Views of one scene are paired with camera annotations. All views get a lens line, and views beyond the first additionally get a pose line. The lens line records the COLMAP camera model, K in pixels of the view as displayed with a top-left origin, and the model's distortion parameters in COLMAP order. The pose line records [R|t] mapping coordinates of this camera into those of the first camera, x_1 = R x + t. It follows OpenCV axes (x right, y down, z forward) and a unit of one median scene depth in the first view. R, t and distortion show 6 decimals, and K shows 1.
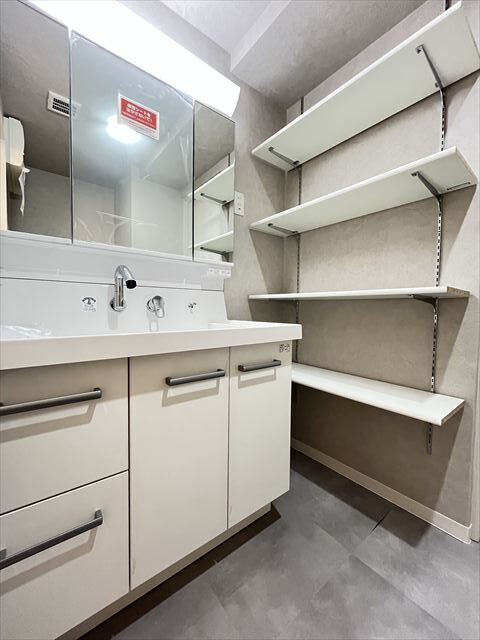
lens RADIAL K [[257.9, 0, 239.5], [0, 257.9, 320.3], [0, 0, 1]] dist [-0.010700, -0.000175]
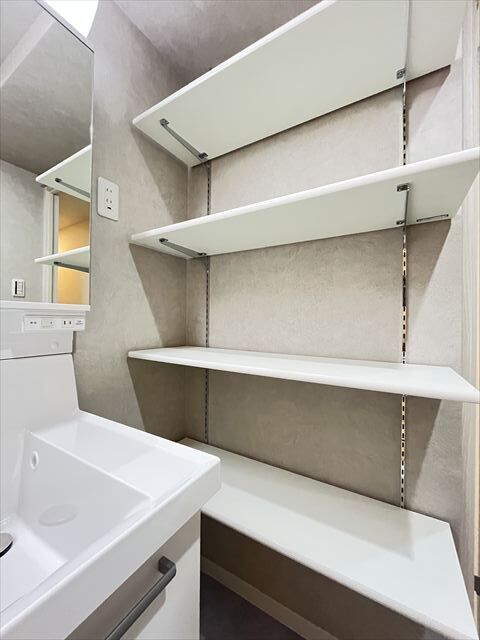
lens RADIAL K [[257.9, 0, 241.2], [0, 257.9, 319.5], [0, 0, 1]] dist [-0.010700, -0.000175]
pose [[0.935915, -0.002754, 0.352214, 0.072297], [0.017629, 0.999082, -0.039031, -0.143555], [-0.351784, 0.042739, 0.935105, 0.338819]]
